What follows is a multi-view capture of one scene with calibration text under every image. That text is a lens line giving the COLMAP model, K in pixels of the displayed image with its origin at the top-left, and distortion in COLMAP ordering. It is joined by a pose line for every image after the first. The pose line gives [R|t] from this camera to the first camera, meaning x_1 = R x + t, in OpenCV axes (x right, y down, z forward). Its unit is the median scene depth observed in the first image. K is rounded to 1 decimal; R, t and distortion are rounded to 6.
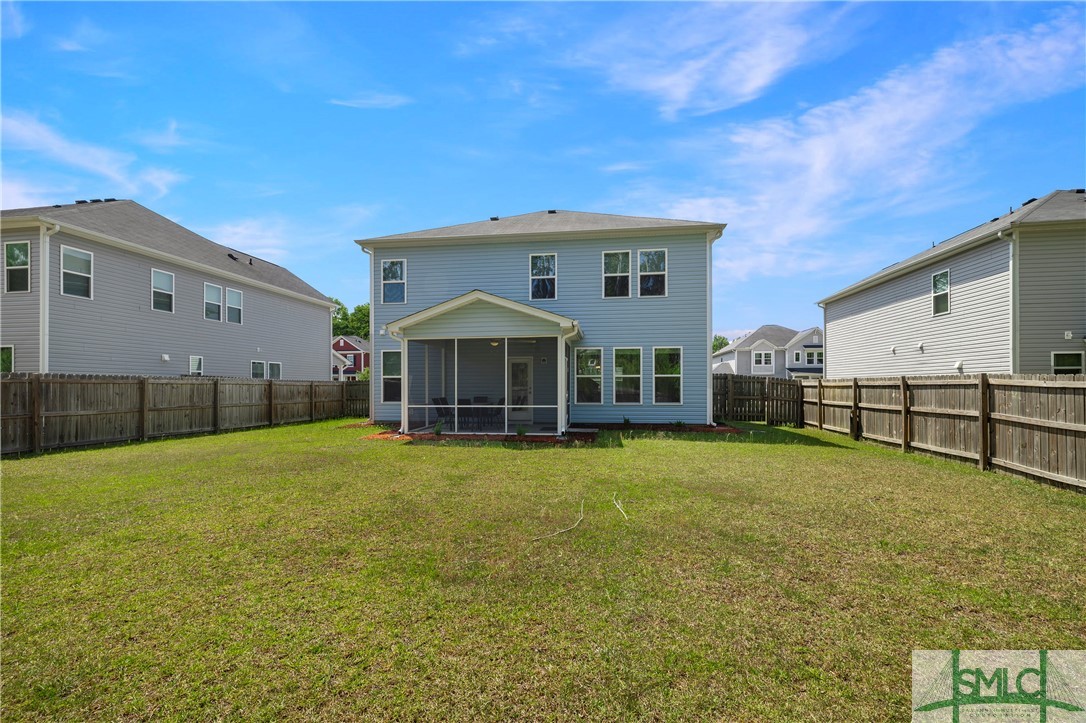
lens RADIAL K [[487.2, 0, 541.7], [0, 487.2, 384.4], [0, 0, 1]] dist [0.002749, 0.000353]
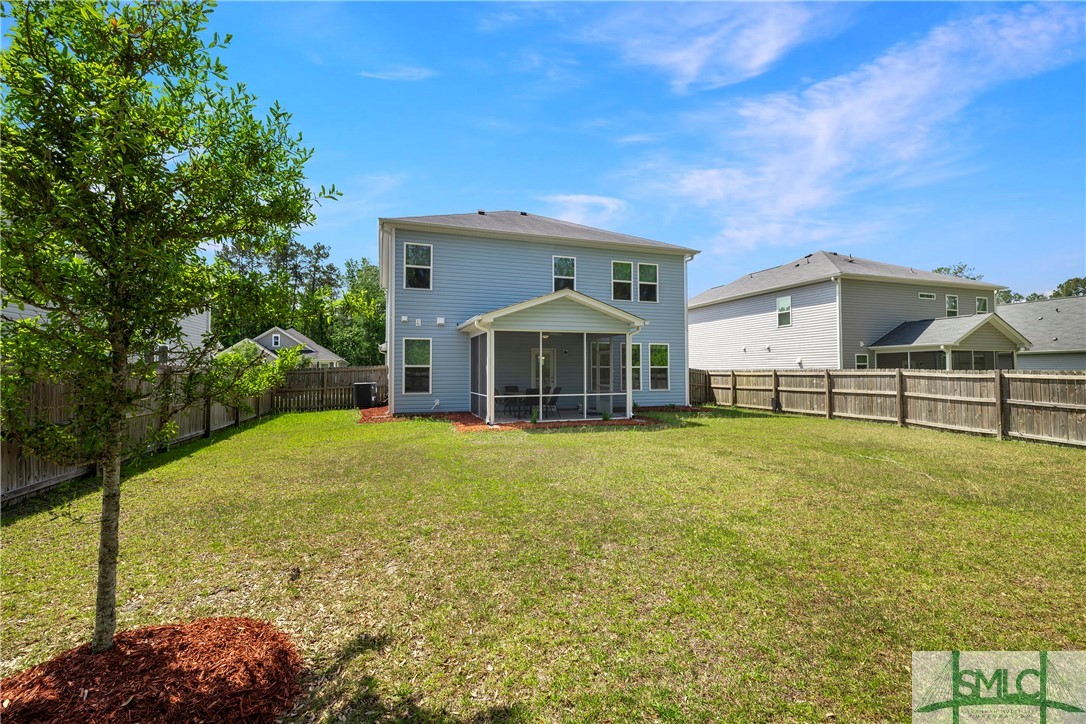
lens RADIAL K [[475.4, 0, 540.5], [0, 475.4, 354.5], [0, 0, 1]] dist [0.000839, 0.000135]
pose [[0.888838, 0.018004, 0.457869, -0.607836], [-0.002213, 0.999385, -0.035002, -0.007288], [-0.458217, 0.030098, 0.888331, 0.078897]]
